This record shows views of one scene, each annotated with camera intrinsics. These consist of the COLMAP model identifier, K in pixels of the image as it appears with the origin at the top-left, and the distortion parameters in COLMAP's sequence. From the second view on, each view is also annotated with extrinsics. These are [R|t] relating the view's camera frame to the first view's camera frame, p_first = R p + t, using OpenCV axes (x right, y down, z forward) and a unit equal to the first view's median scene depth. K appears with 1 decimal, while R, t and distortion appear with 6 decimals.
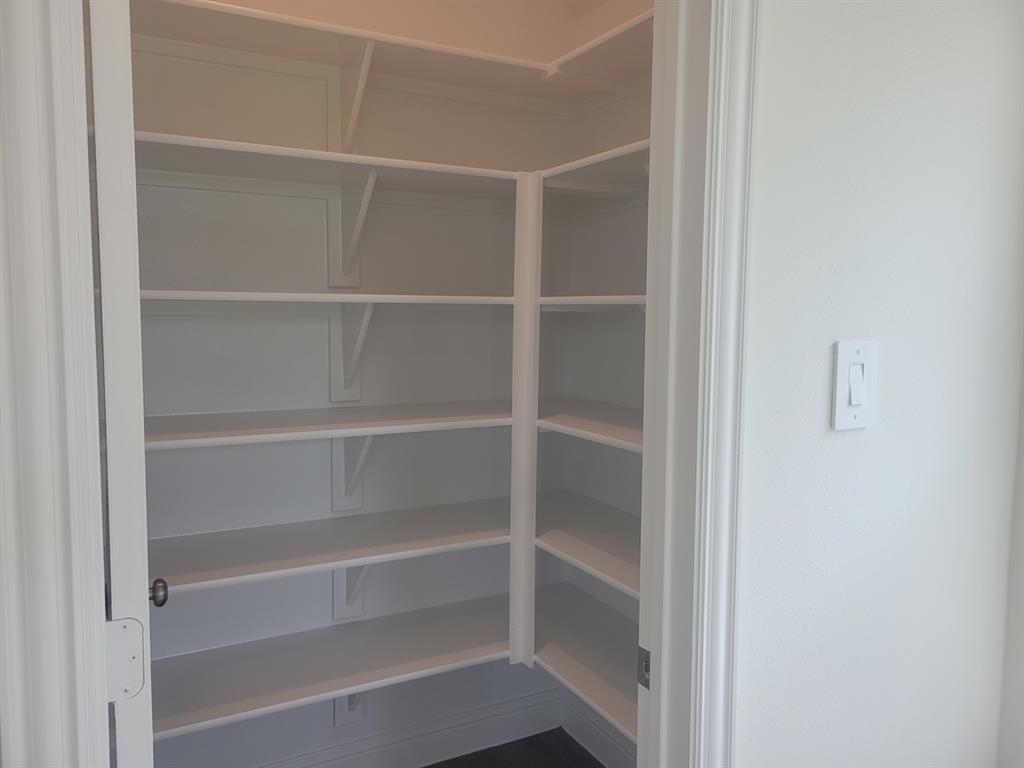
lens RADIAL K [[771.9, 0, 504.4], [0, 771.9, 383.5], [0, 0, 1]] dist [0.016889, 0.001021]
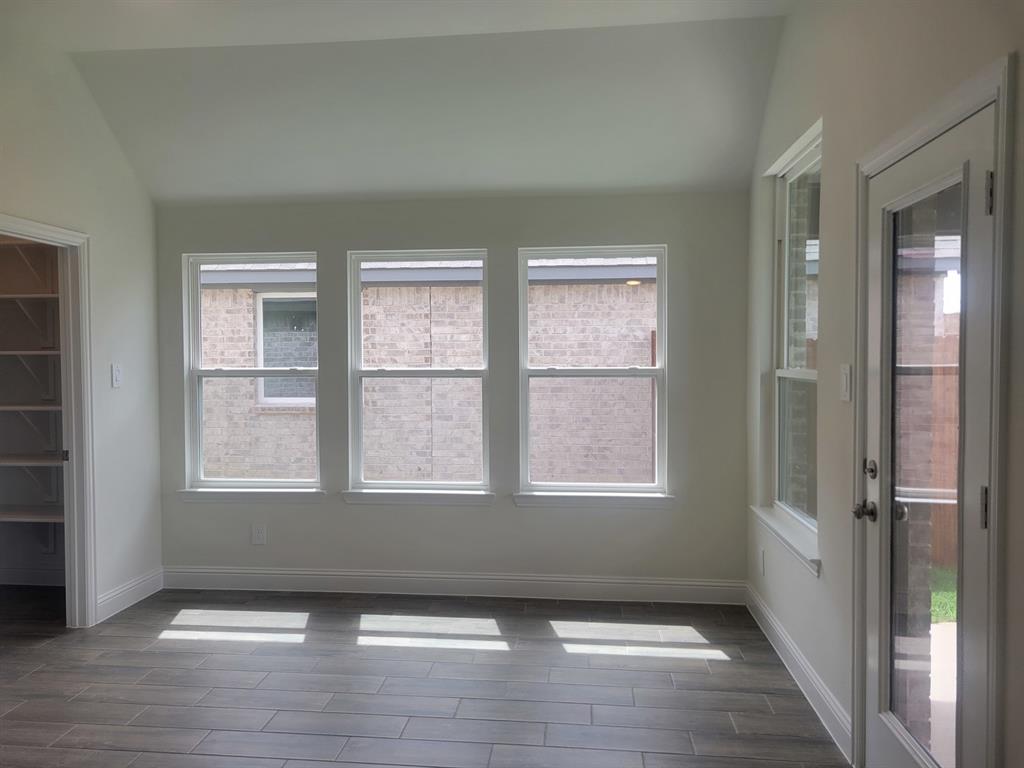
lens RADIAL K [[760.7, 0, 500.2], [0, 760.7, 380.5], [0, 0, 1]] dist [0.008905, 0.001301]
pose [[0.566148, -0.036002, 0.823517, -1.583271], [0.081542, 0.996592, -0.012489, 0.227982], [-0.820260, 0.074222, 0.567155, -2.691739]]
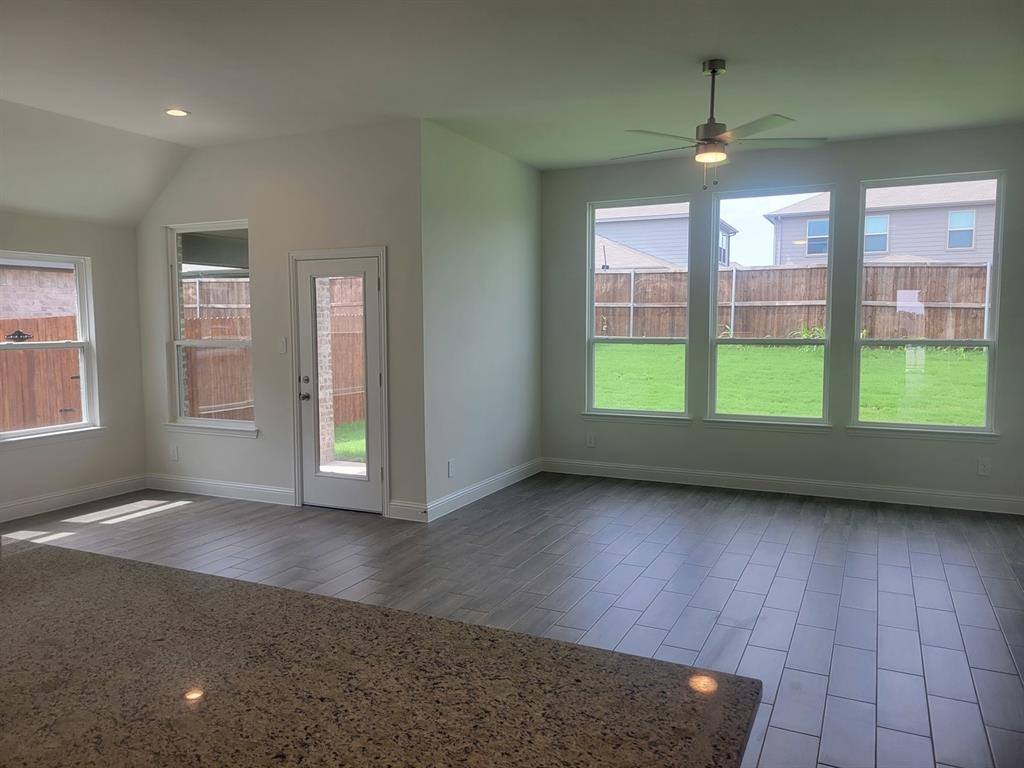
lens RADIAL K [[771.9, 0, 504.4], [0, 771.9, 383.5], [0, 0, 1]] dist [0.016889, 0.001021]
pose [[-0.591521, -0.069159, 0.803318, -4.430238], [0.072055, 0.987794, 0.138099, -0.084729], [-0.803064, 0.139571, -0.579318, -0.258113]]
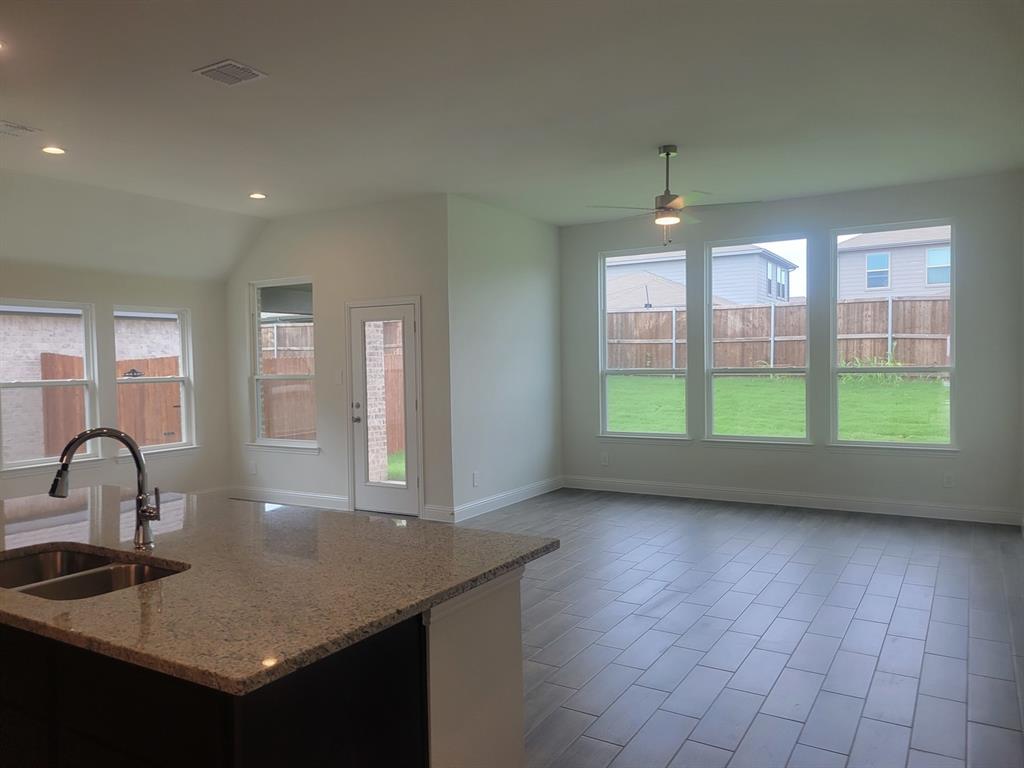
lens RADIAL K [[772.4, 0, 486.1], [0, 772.4, 385.3], [0, 0, 1]] dist [0.006524, 0.001704]
pose [[-0.499036, -0.025021, 0.866220, -5.504200], [0.090713, 0.992583, 0.080931, -0.067850], [-0.861820, 0.118965, -0.493066, -0.001068]]
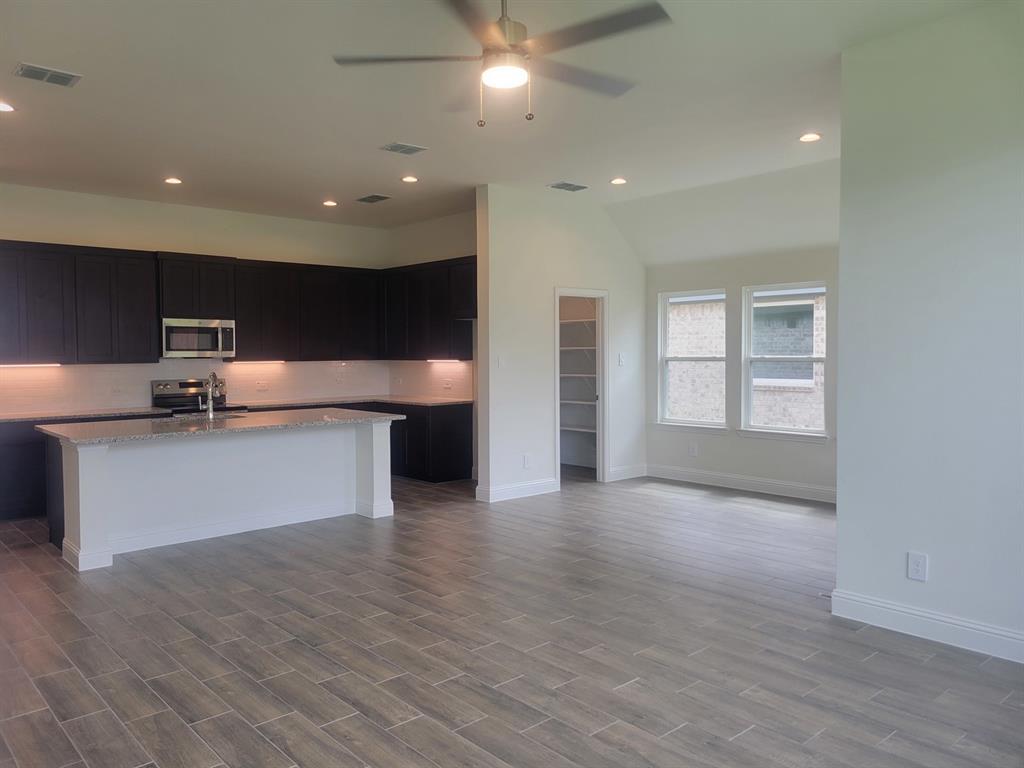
lens RADIAL K [[765.6, 0, 512.0], [0, 765.6, 384.0], [0, 0, 1]] dist [0.034517, -0.002505]
pose [[0.970663, -0.024229, 0.239221, -2.387773], [0.035249, 0.998500, -0.041894, 0.515711], [-0.237847, 0.049097, 0.970061, -5.992121]]
